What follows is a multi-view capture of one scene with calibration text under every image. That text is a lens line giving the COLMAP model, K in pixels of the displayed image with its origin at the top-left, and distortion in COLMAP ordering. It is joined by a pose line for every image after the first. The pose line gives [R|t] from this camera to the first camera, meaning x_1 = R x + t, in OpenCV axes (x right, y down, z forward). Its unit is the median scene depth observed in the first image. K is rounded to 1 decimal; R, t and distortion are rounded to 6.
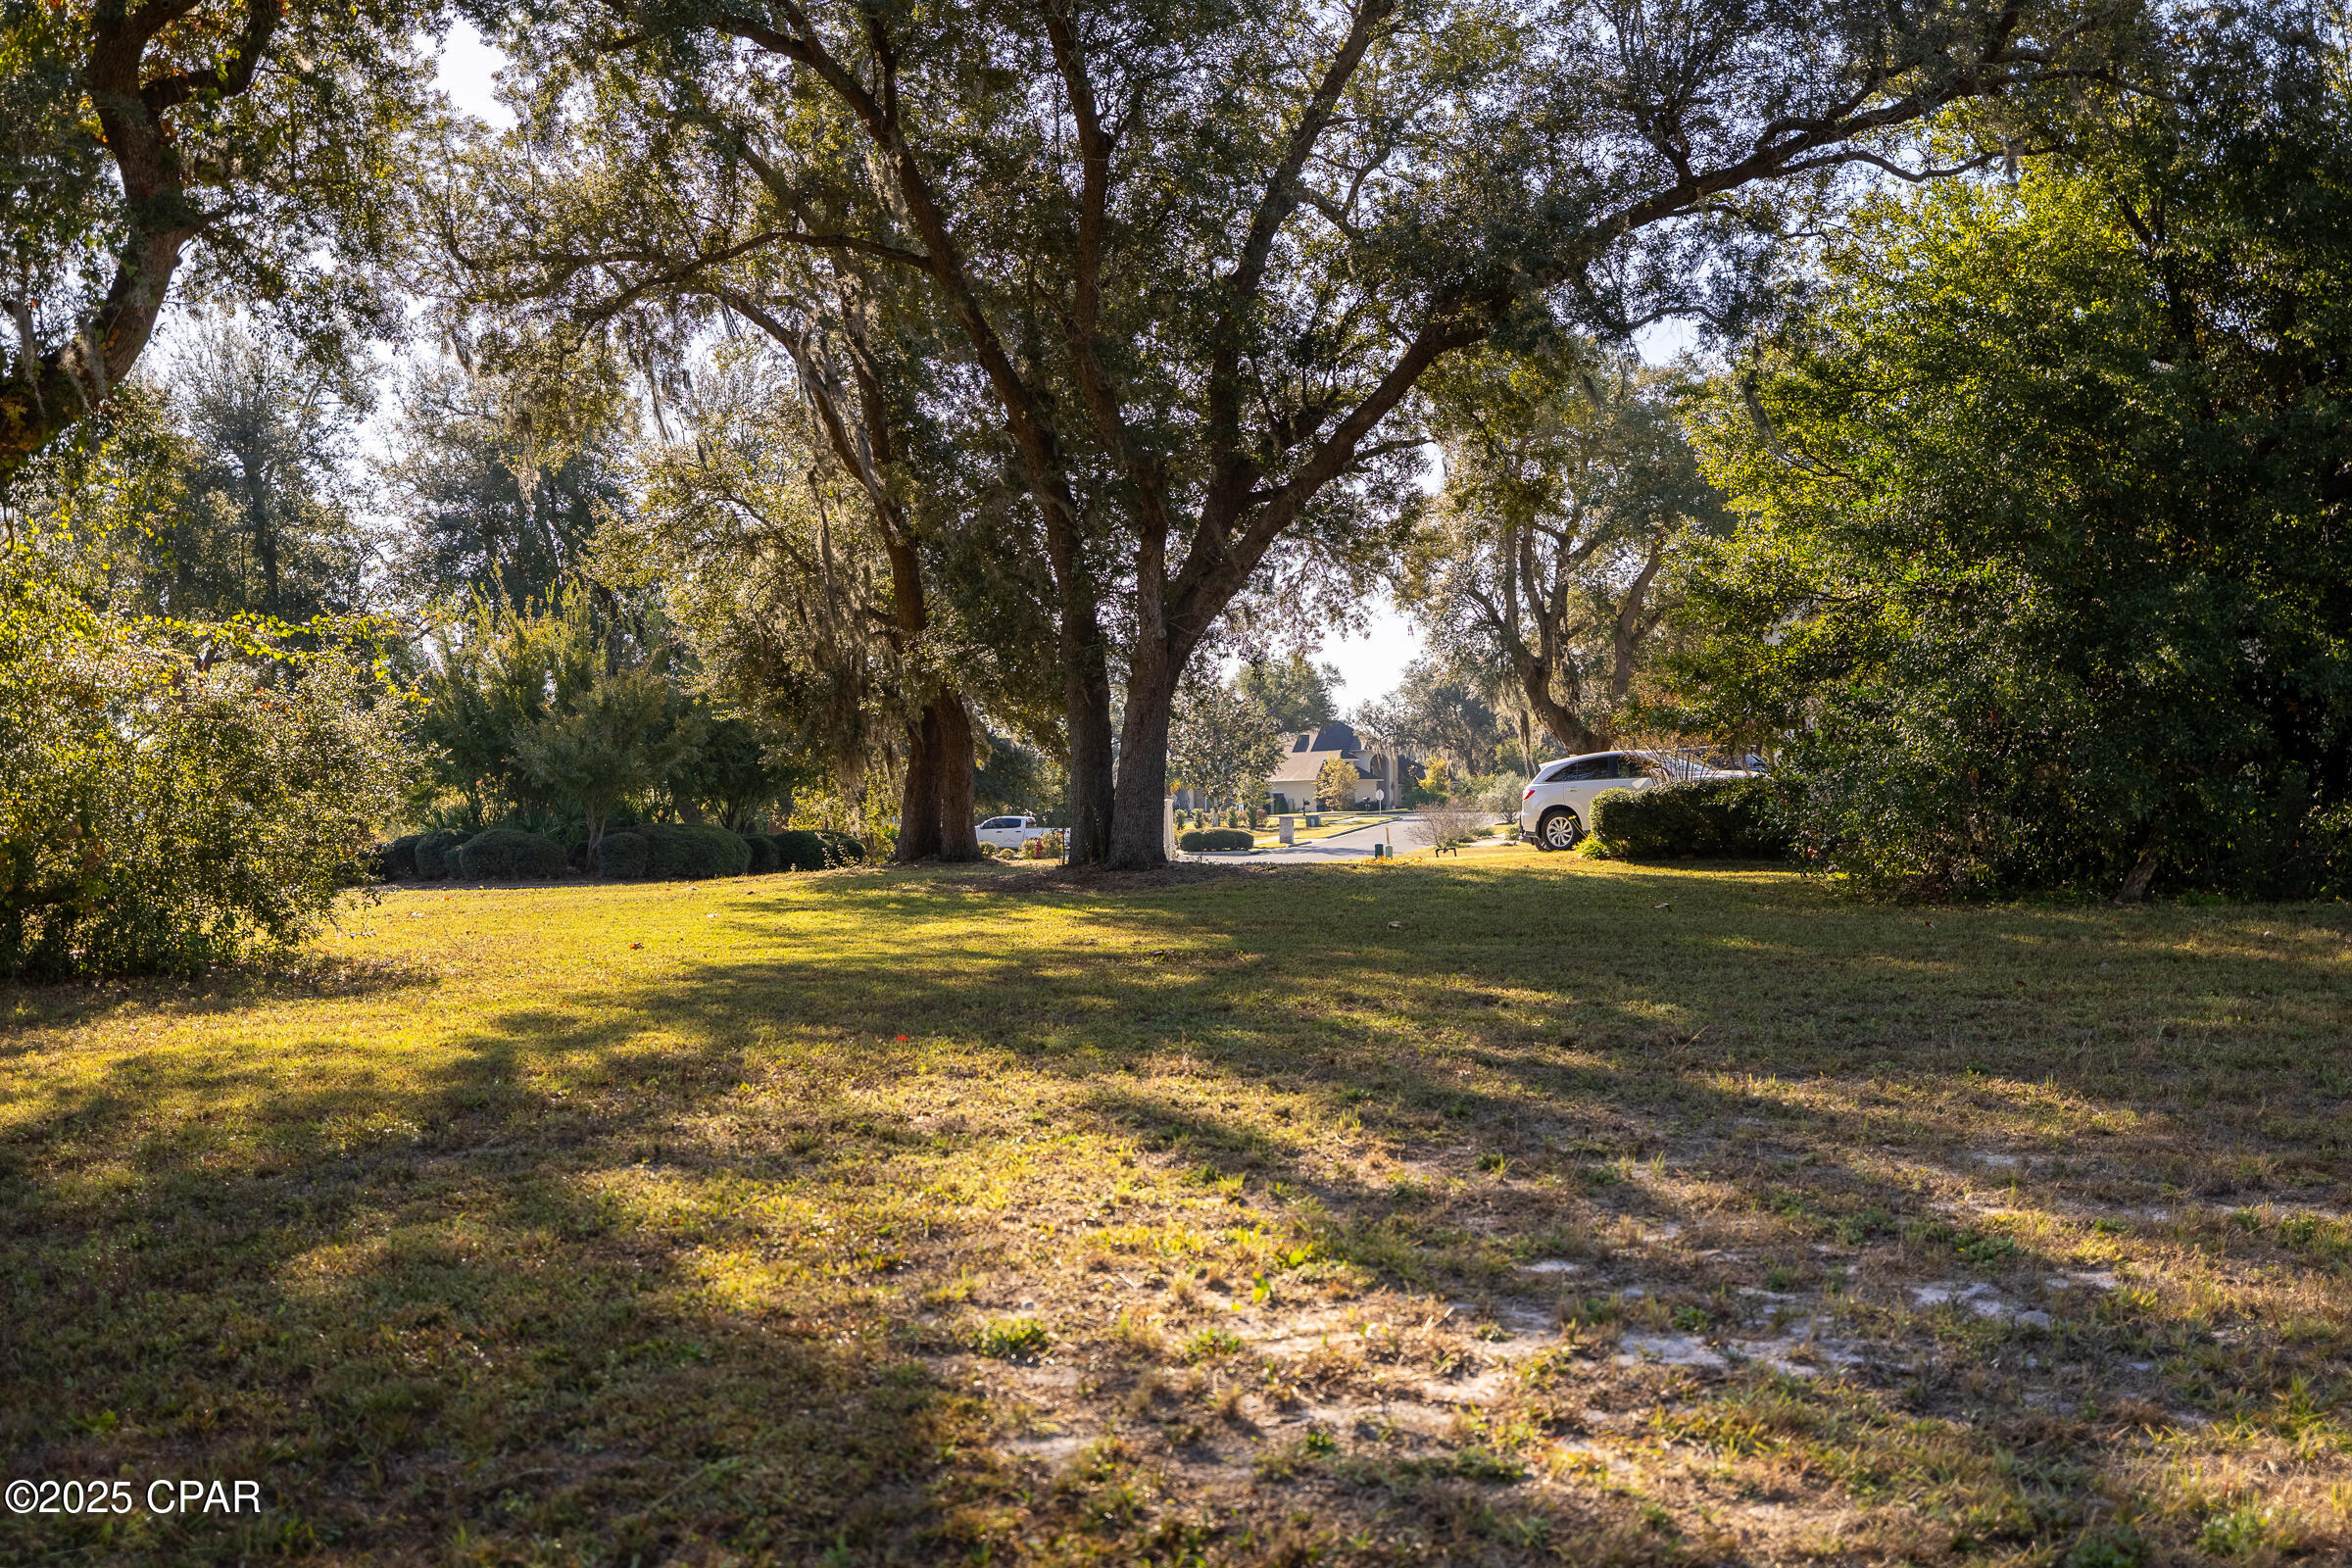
lens RADIAL K [[2280.2, 0, 1176.3], [0, 2280.2, 786.1], [0, 0, 1]] dist [0.012527, 0.000000]
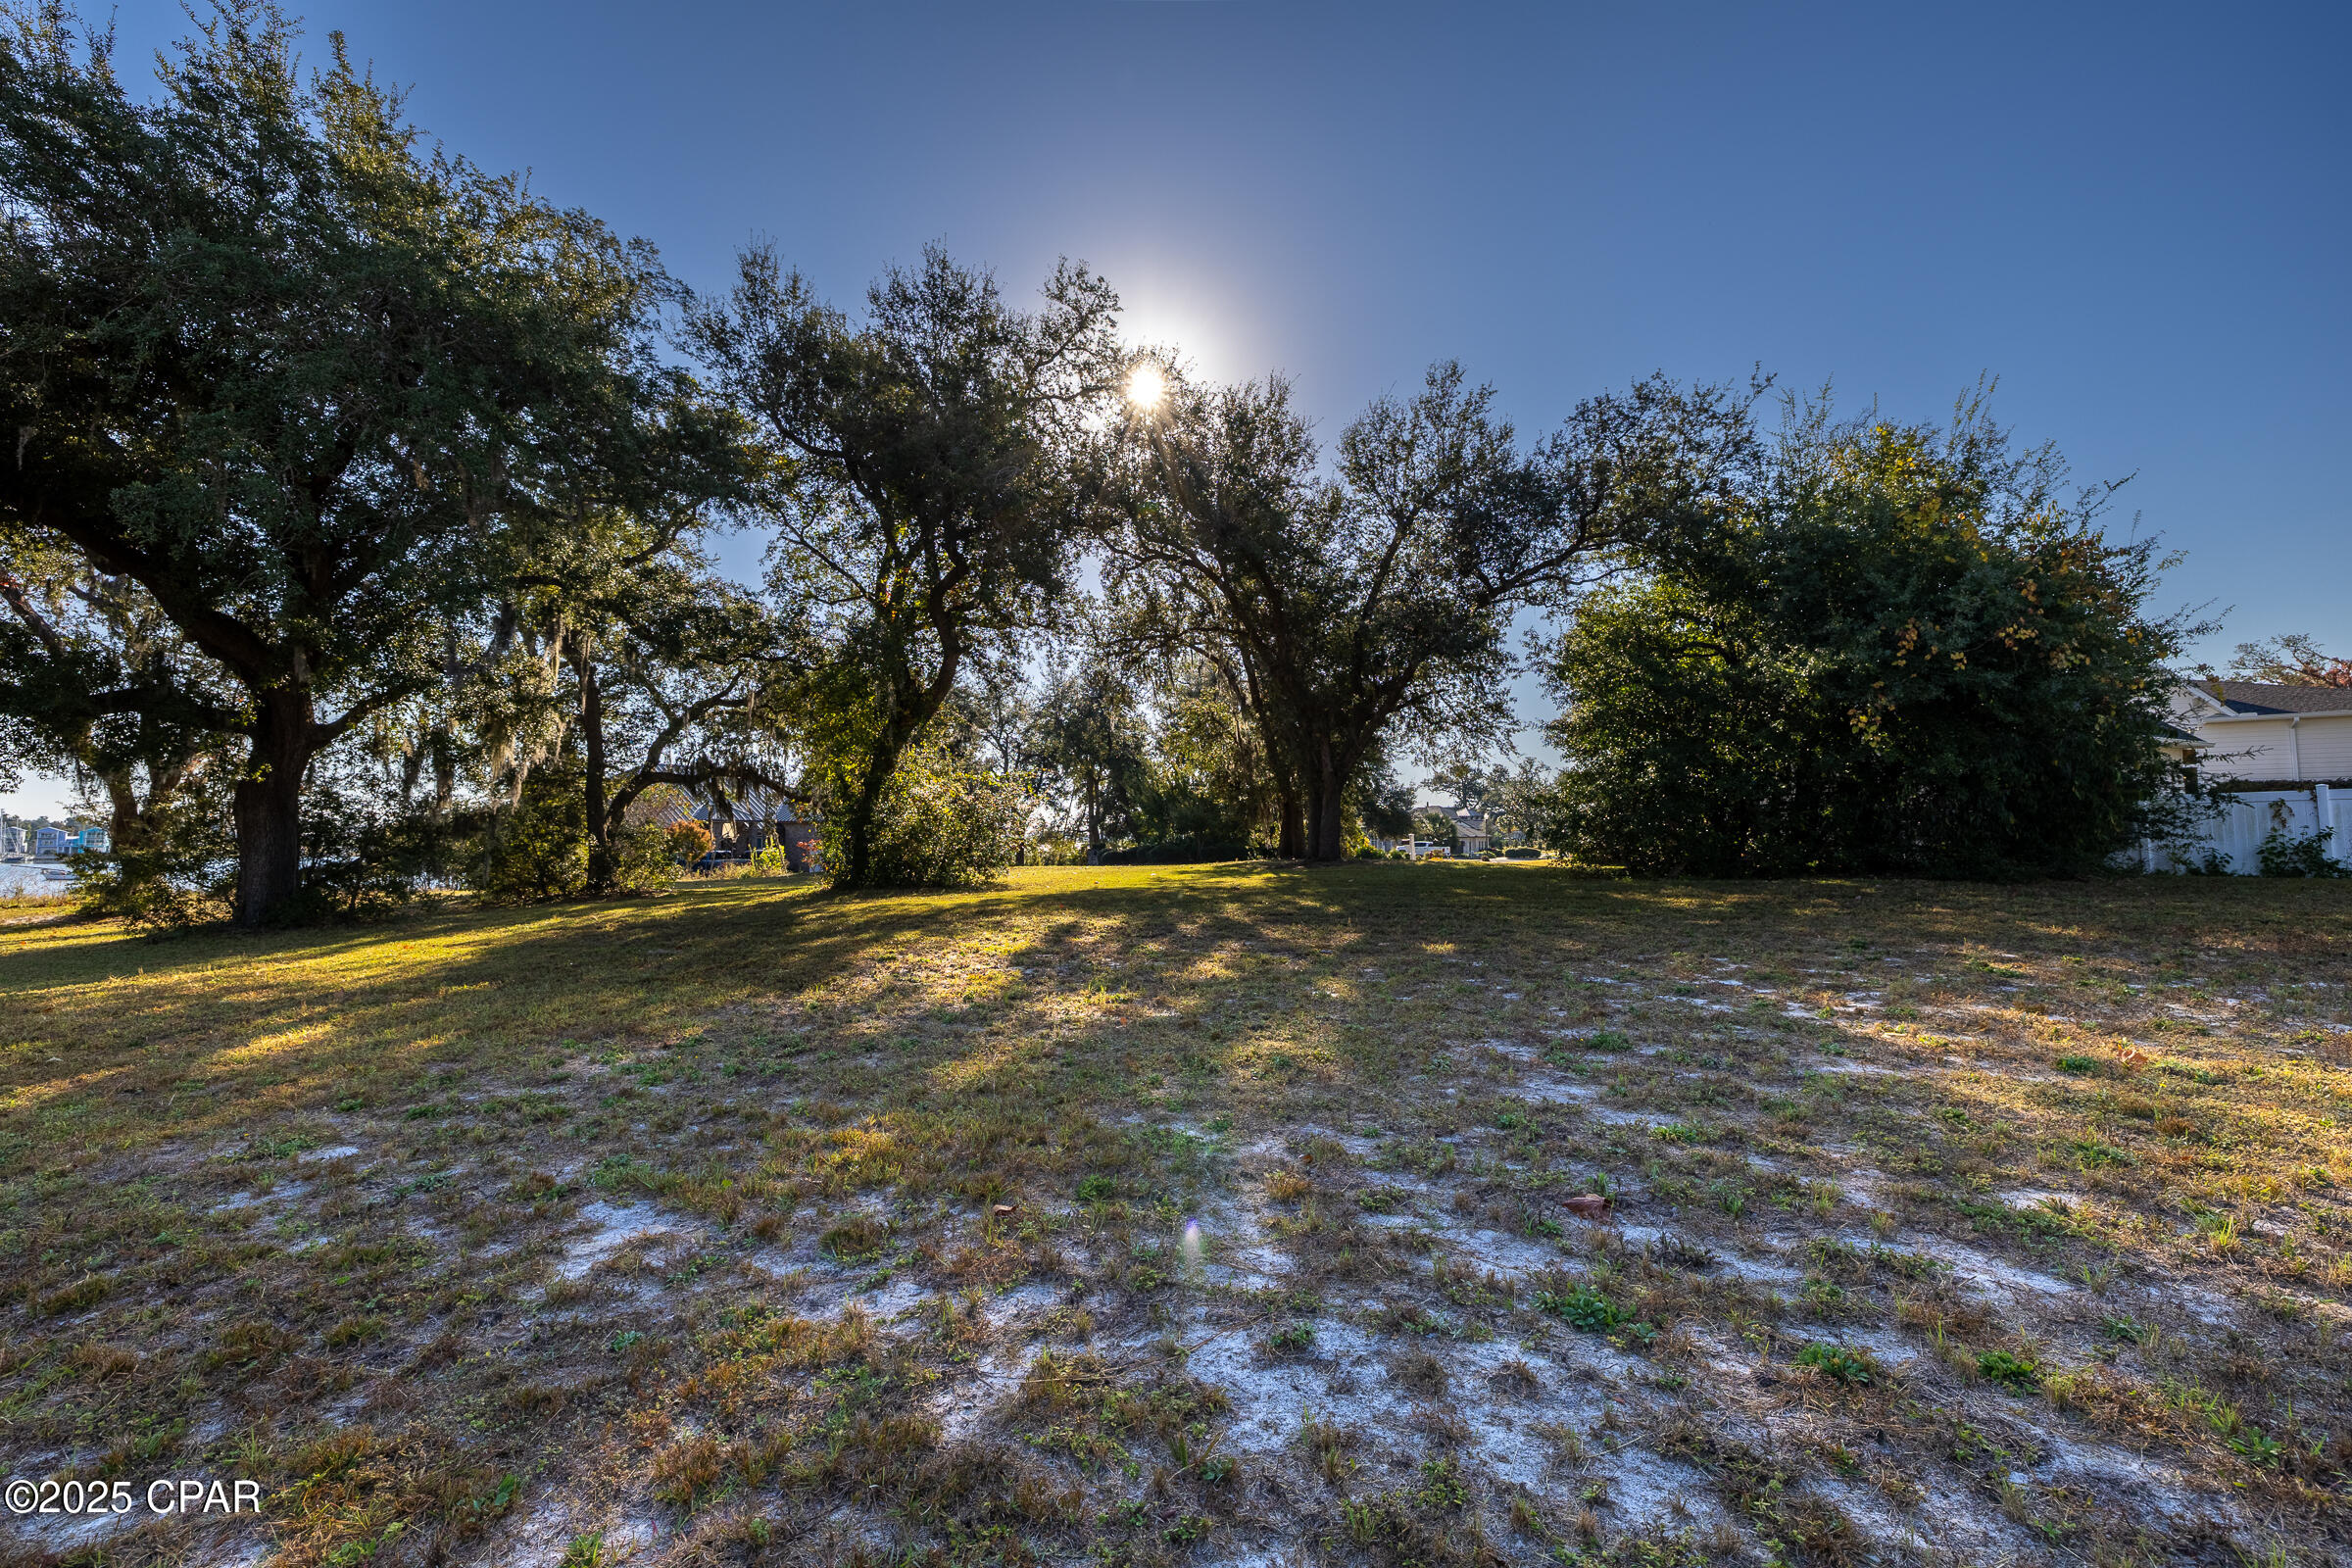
lens RADIAL K [[983.9, 0, 1181.1], [0, 983.9, 772.8], [0, 0, 1]] dist [-0.001151, 0.000229]
pose [[0.831353, -0.001608, -0.555743, 0.408046], [-0.018529, 0.999360, -0.030609, -0.027749], [0.555436, 0.035744, 0.830791, 0.028024]]
